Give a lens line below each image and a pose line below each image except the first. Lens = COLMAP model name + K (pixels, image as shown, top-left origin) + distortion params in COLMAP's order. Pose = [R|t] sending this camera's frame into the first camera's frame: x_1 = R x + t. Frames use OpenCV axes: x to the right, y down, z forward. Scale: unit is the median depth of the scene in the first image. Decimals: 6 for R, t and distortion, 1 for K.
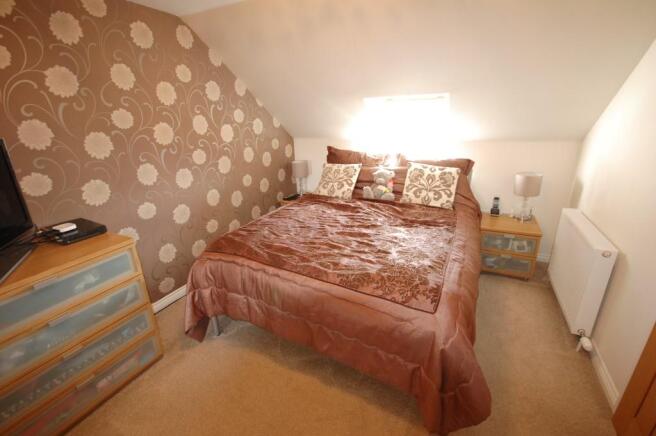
lens RADIAL K [[288.4, 0, 333.6], [0, 288.4, 216.7], [0, 0, 1]] dist [-0.001462, -0.000398]
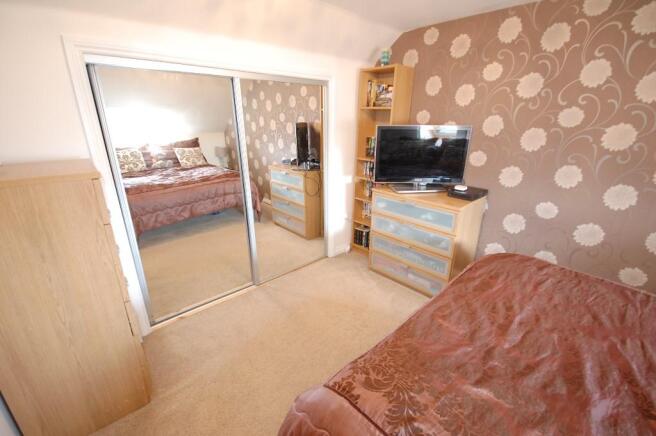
lens RADIAL K [[288.4, 0, 333.6], [0, 288.4, 216.7], [0, 0, 1]] dist [-0.001462, -0.000398]
pose [[-0.347198, 0.333240, -0.876587, 0.625587], [-0.312953, 0.839980, 0.443277, -0.275138], [0.884033, 0.428235, -0.187351, 0.711500]]
